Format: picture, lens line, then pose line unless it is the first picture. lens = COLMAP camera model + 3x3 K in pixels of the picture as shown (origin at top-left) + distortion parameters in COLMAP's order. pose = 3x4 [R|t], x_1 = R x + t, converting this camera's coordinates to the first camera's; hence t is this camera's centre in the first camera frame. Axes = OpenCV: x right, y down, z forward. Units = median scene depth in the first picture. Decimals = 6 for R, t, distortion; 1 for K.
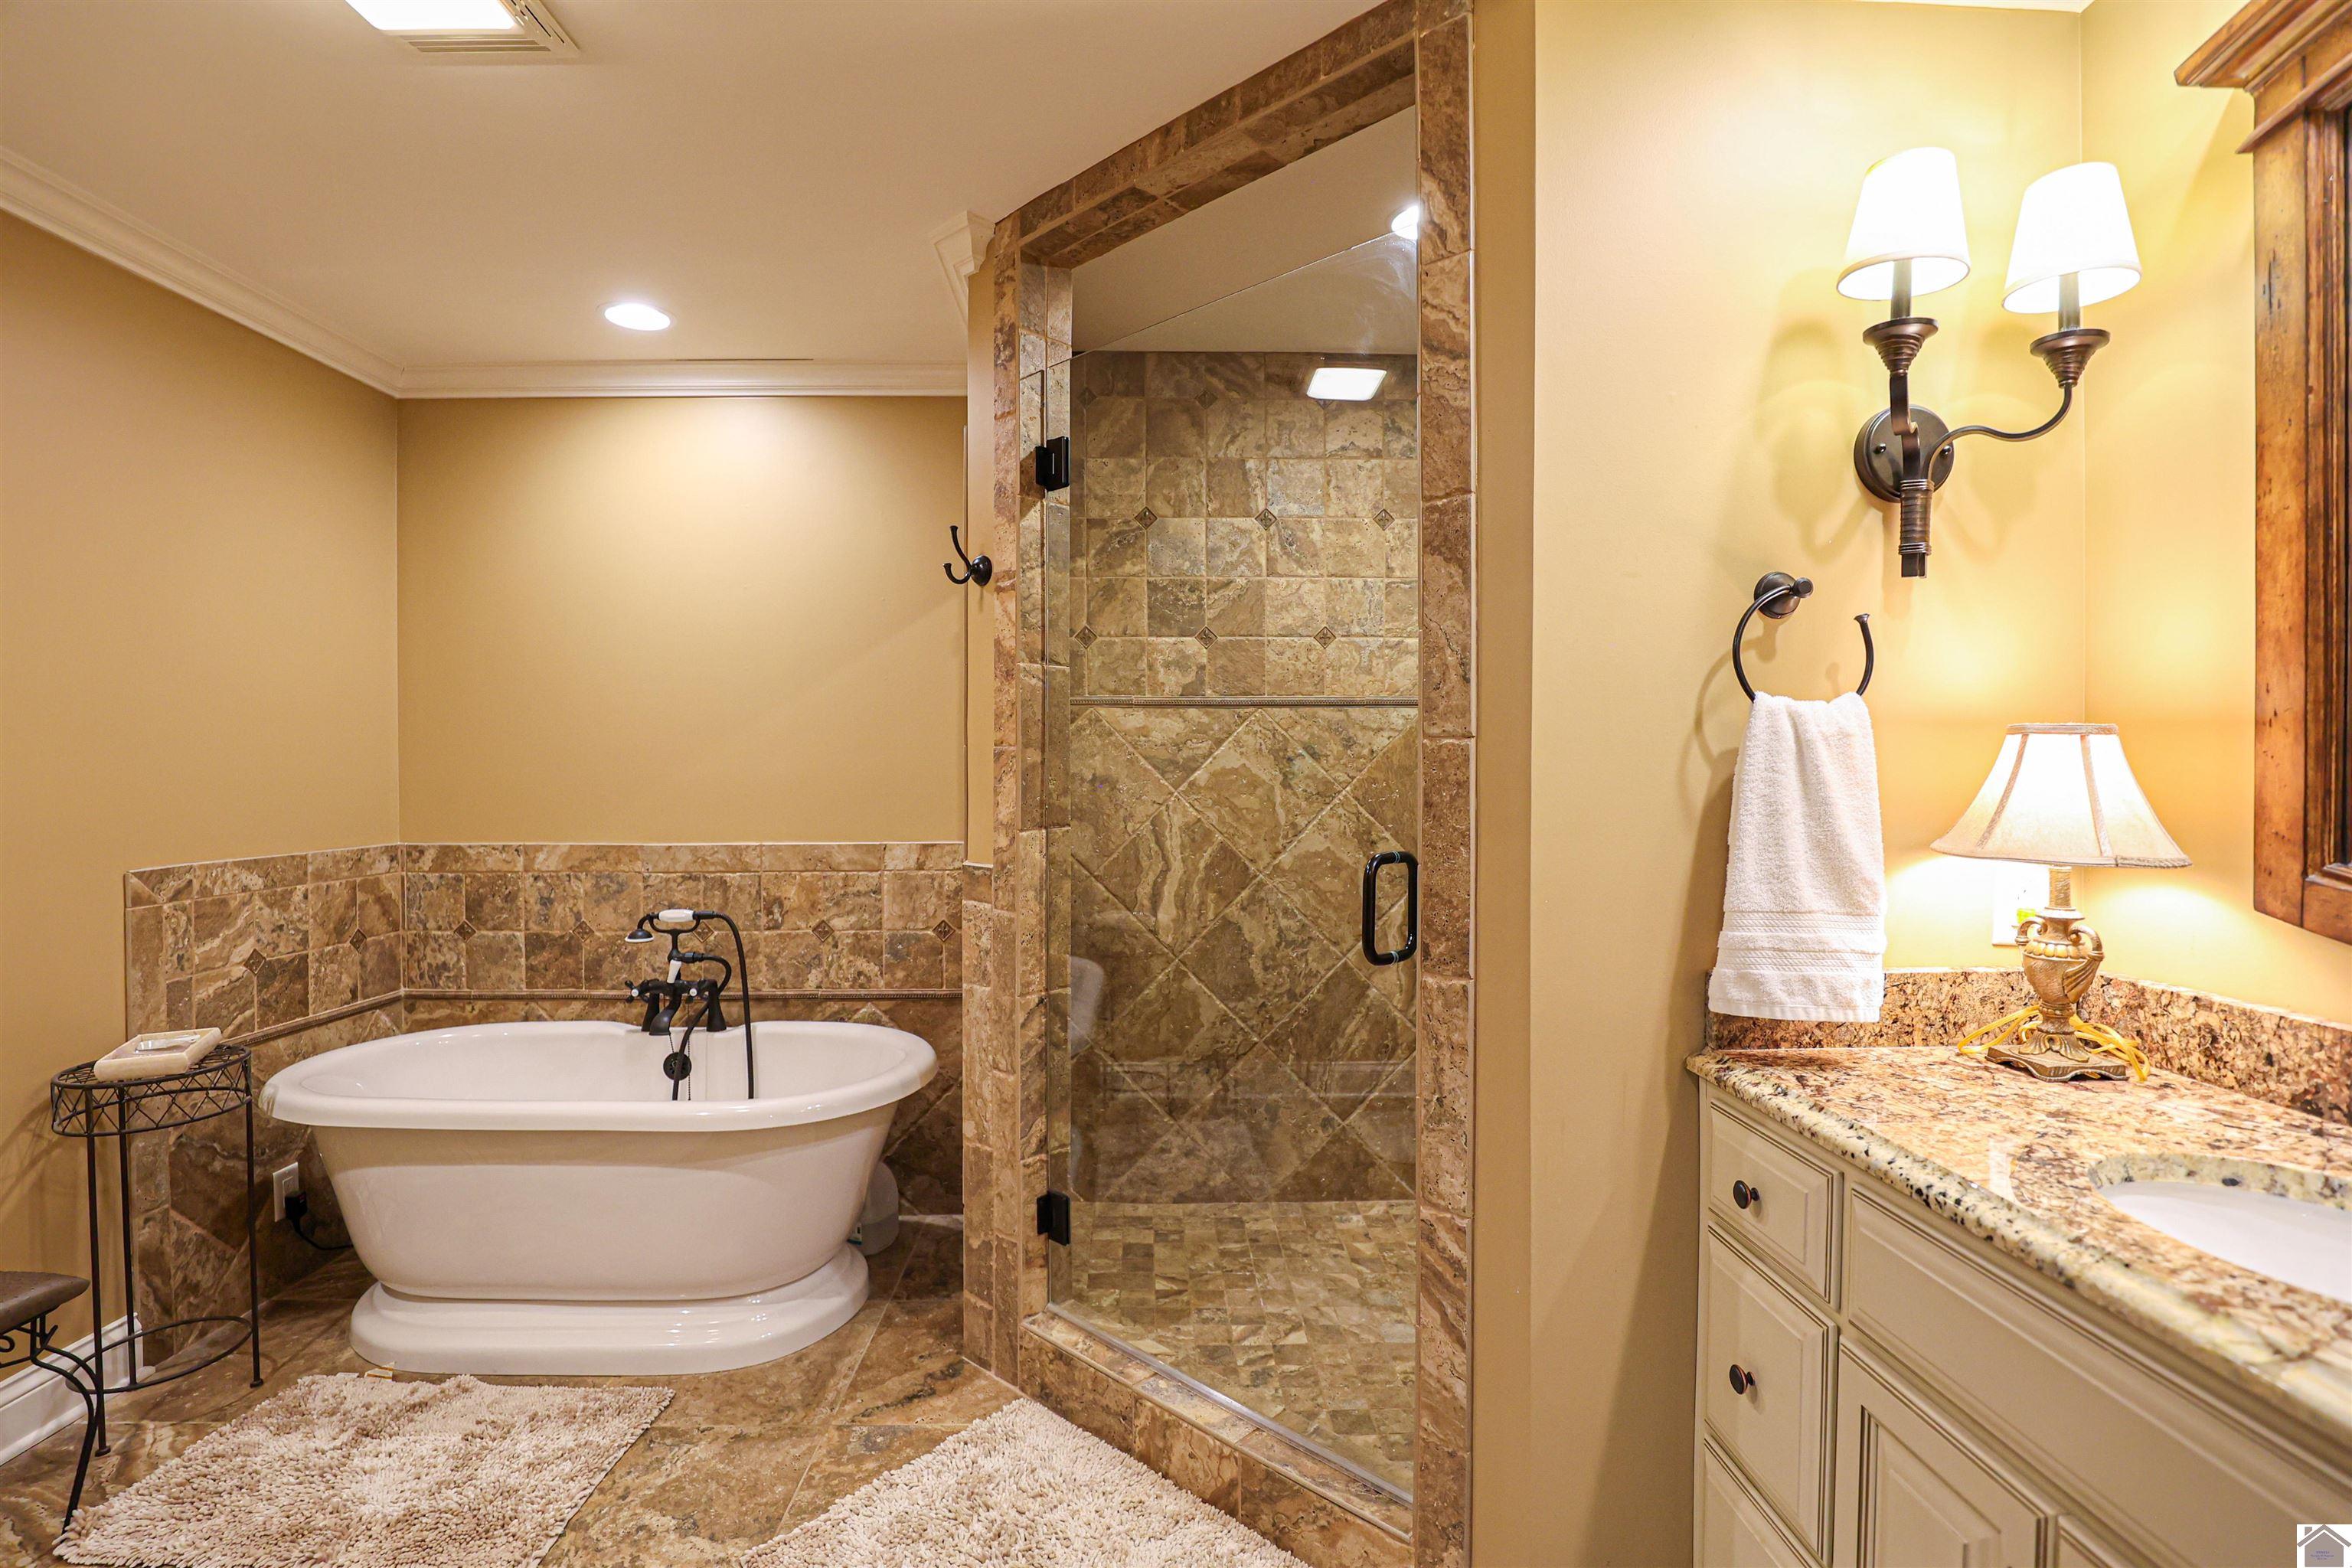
lens RADIAL K [[1093.8, 0, 1176.0], [0, 1093.8, 779.7], [0, 0, 1]] dist [-0.021848, 0.000243]
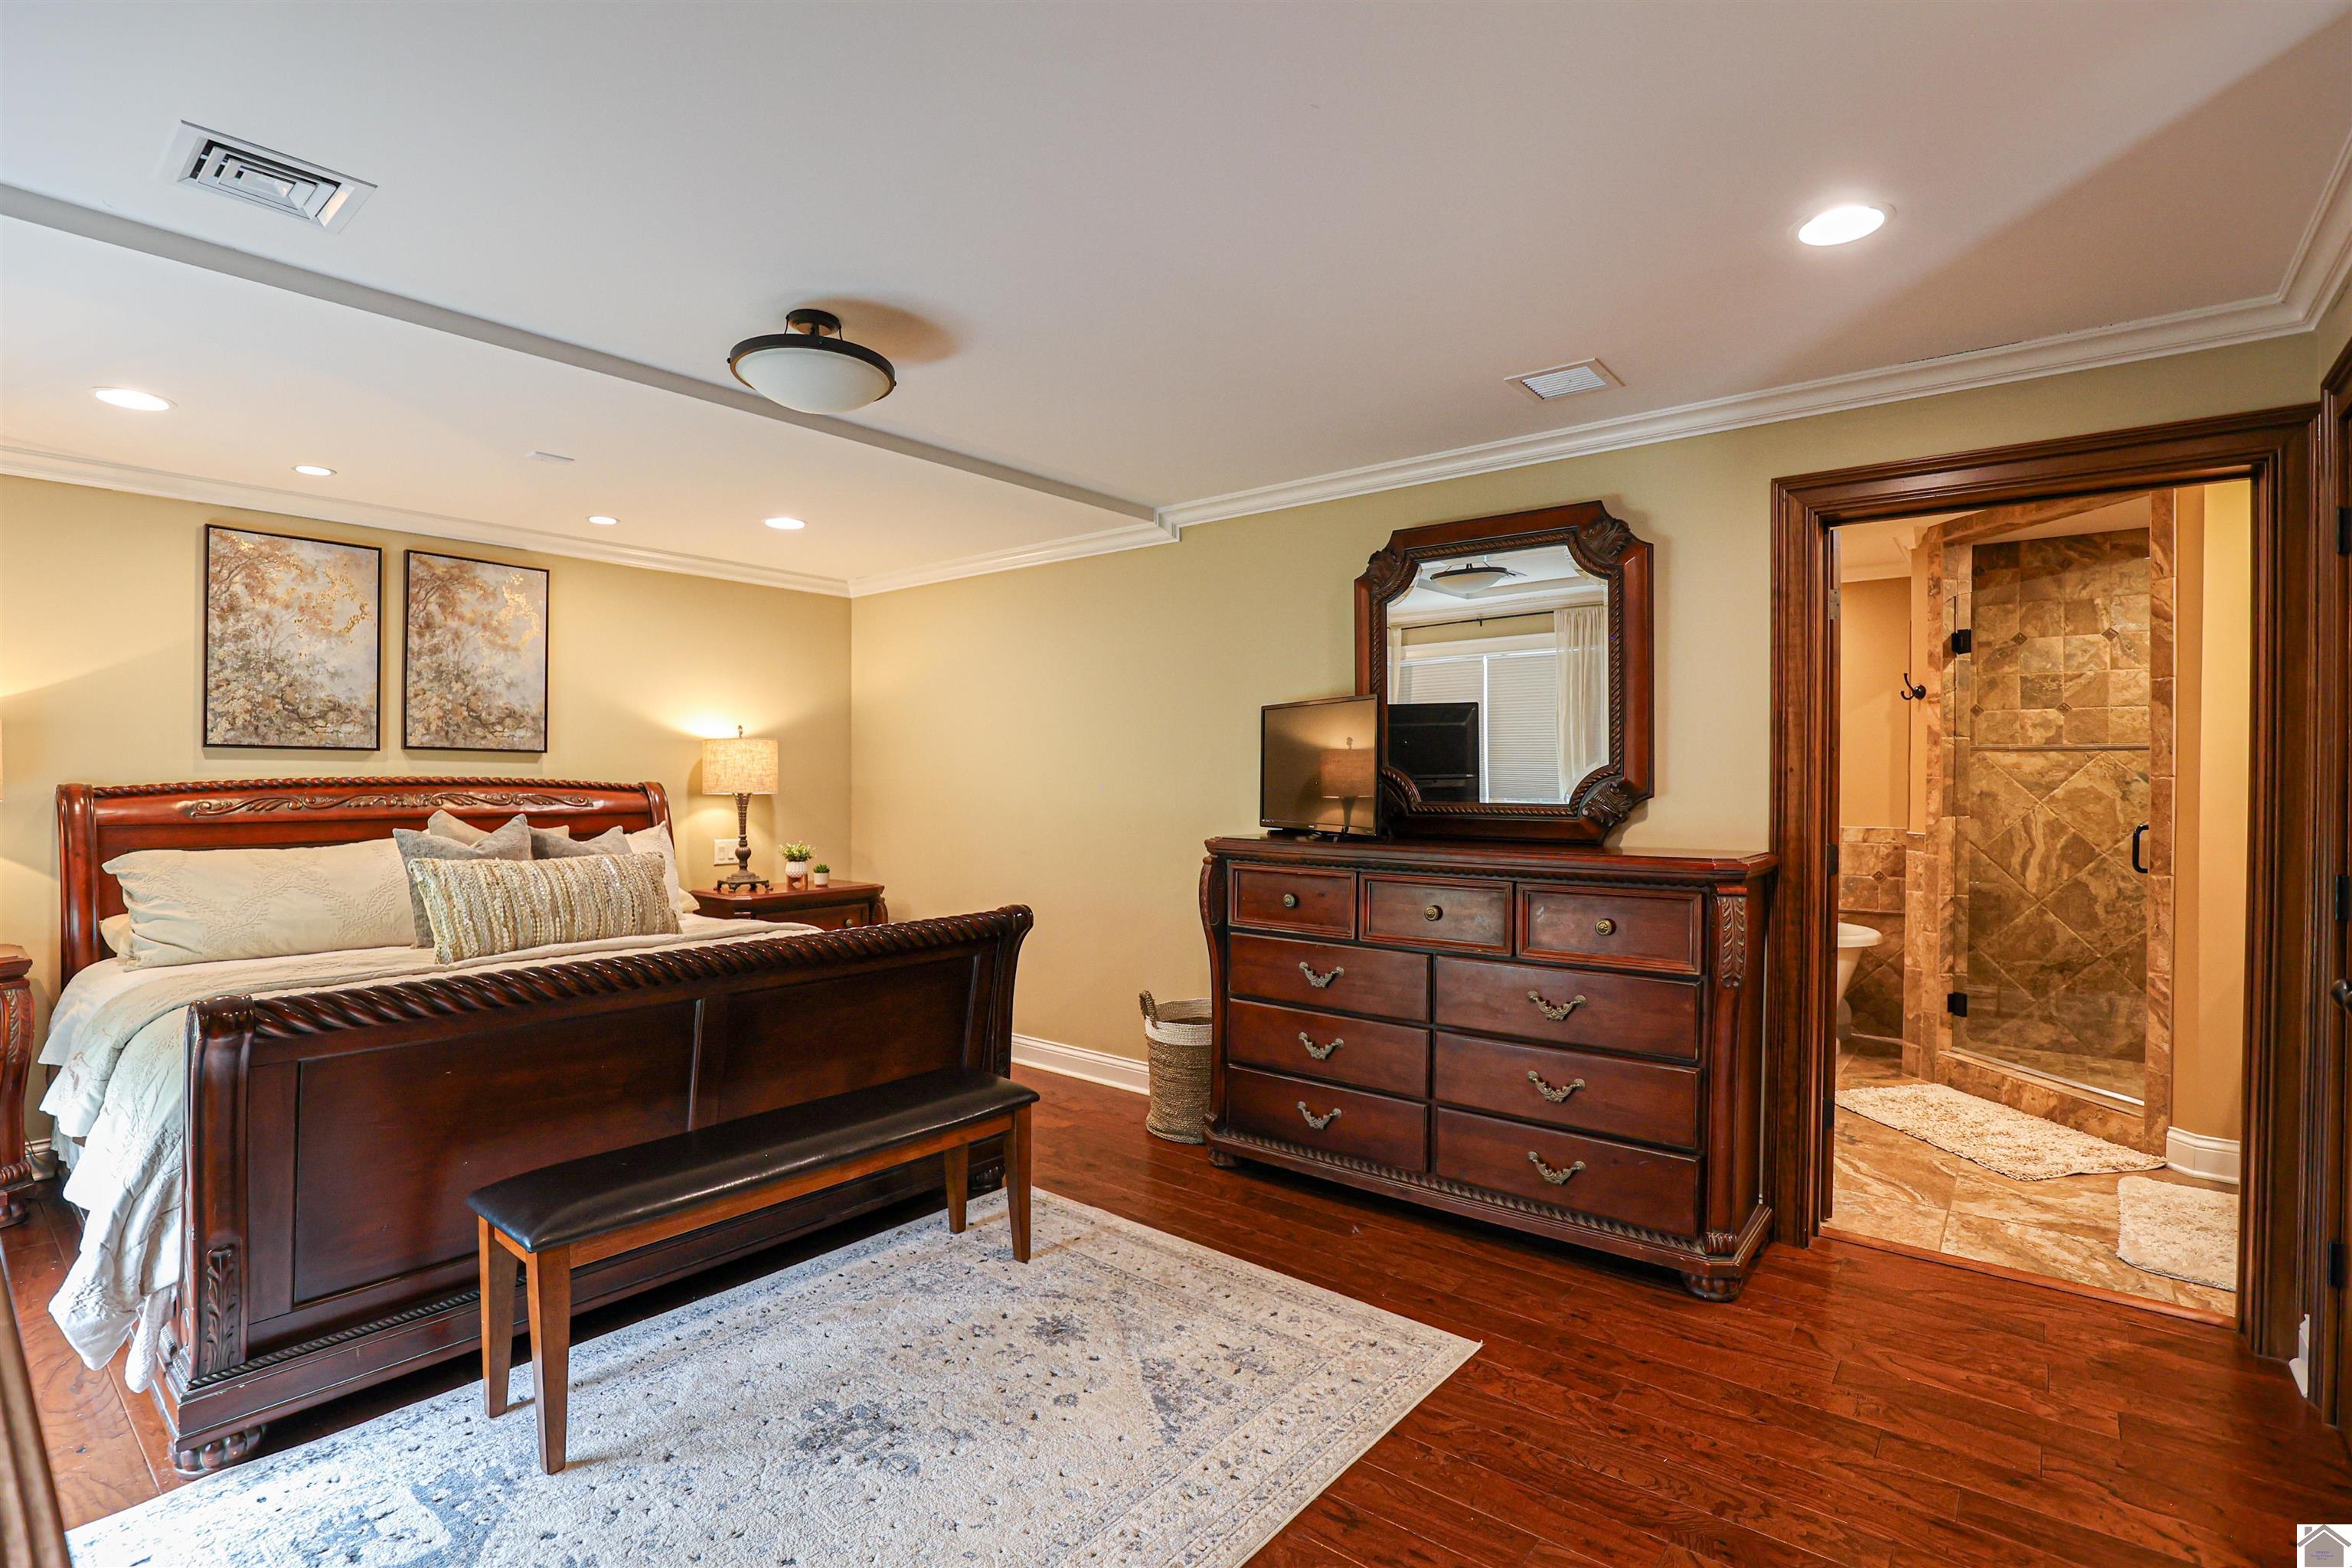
lens RADIAL K [[1093.8, 0, 1195.1], [0, 1093.8, 788.0], [0, 0, 1]] dist [-0.021848, 0.000243]
pose [[0.769472, 0.008770, -0.638621, 0.059537], [-0.013065, 0.999913, -0.002011, 0.010333], [0.638547, 0.009891, 0.769519, -1.094926]]
